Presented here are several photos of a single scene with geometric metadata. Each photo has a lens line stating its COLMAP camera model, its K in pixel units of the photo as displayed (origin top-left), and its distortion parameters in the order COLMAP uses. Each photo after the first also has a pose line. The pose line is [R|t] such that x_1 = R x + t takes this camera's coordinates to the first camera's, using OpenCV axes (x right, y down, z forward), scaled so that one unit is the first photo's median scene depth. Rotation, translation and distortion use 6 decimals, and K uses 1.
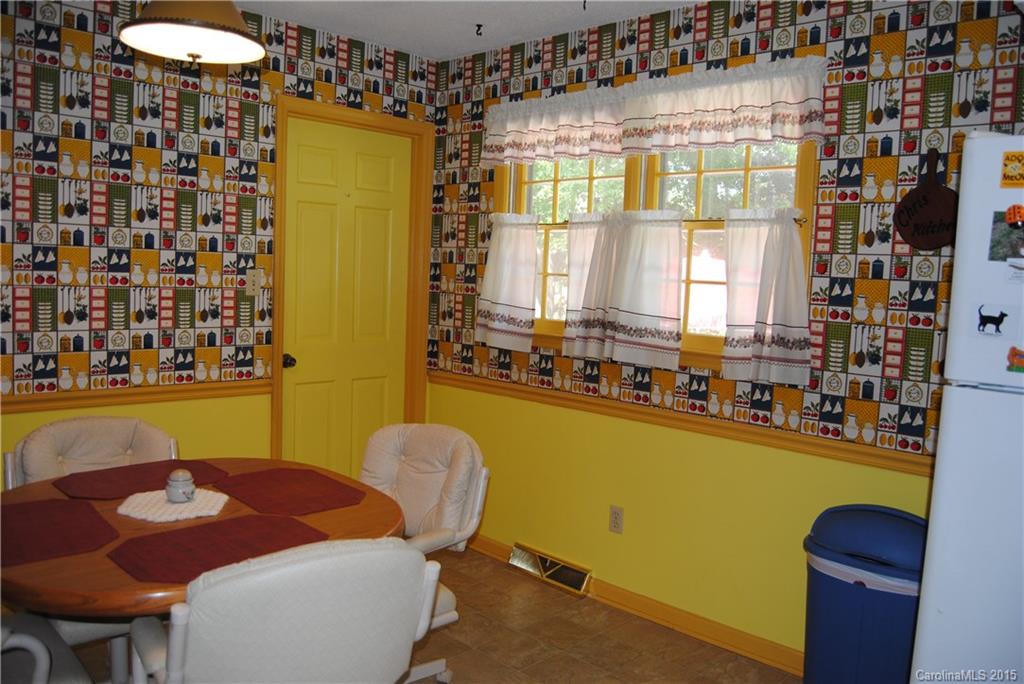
lens RADIAL K [[812.7, 0, 512.2], [0, 812.7, 341.8], [0, 0, 1]] dist [-0.088703, 0.037169]
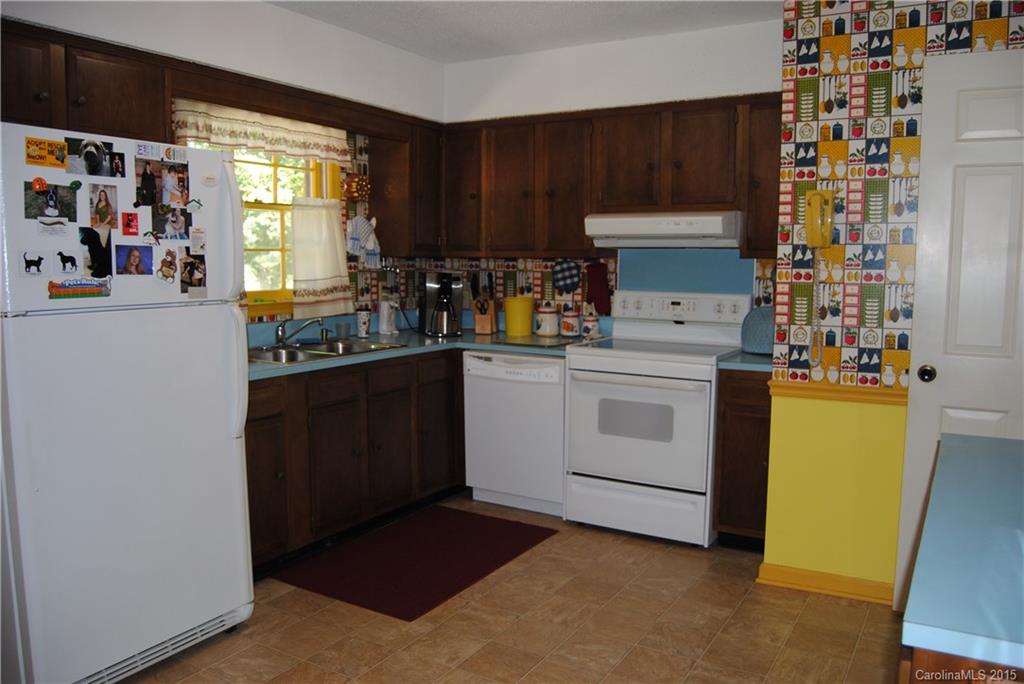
lens RADIAL K [[812.7, 0, 513.0], [0, 812.7, 343.2], [0, 0, 1]] dist [-0.088703, 0.037169]
pose [[-0.247237, -0.146511, 0.957814, -0.423020], [0.068715, 0.983363, 0.168156, -0.029776], [-0.966515, 0.107391, -0.233056, 0.254224]]
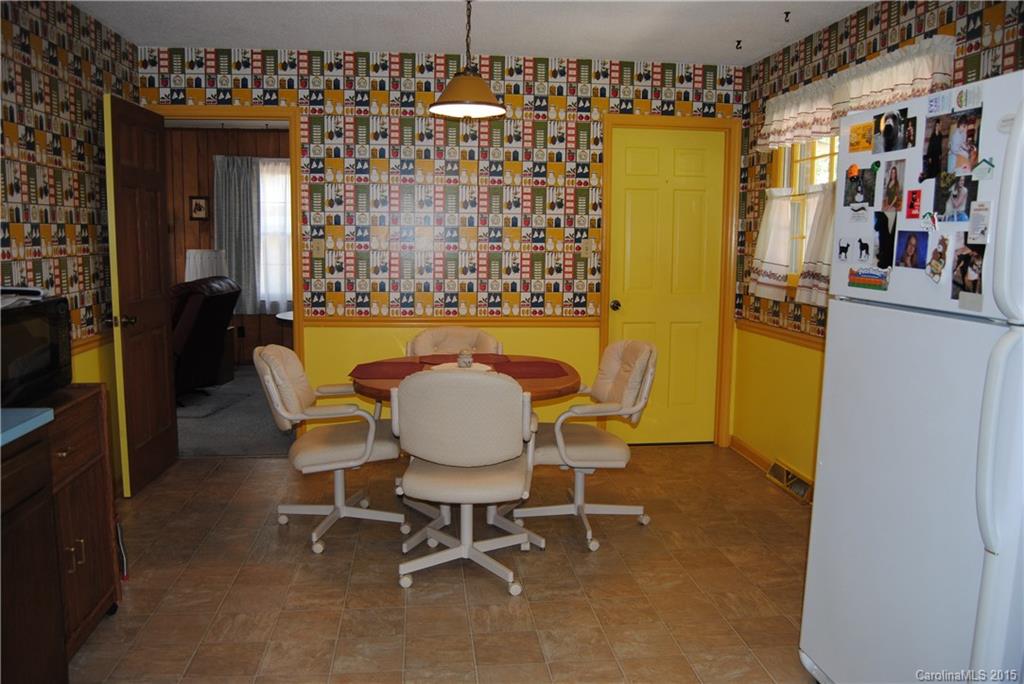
lens RADIAL K [[812.7, 0, 511.9], [0, 812.7, 343.2], [0, 0, 1]] dist [-0.088703, 0.037169]
pose [[0.781423, 0.046486, -0.622268, 0.484259], [-0.031859, 0.998893, 0.034615, 0.049587], [0.623188, -0.007225, 0.782039, -0.211552]]
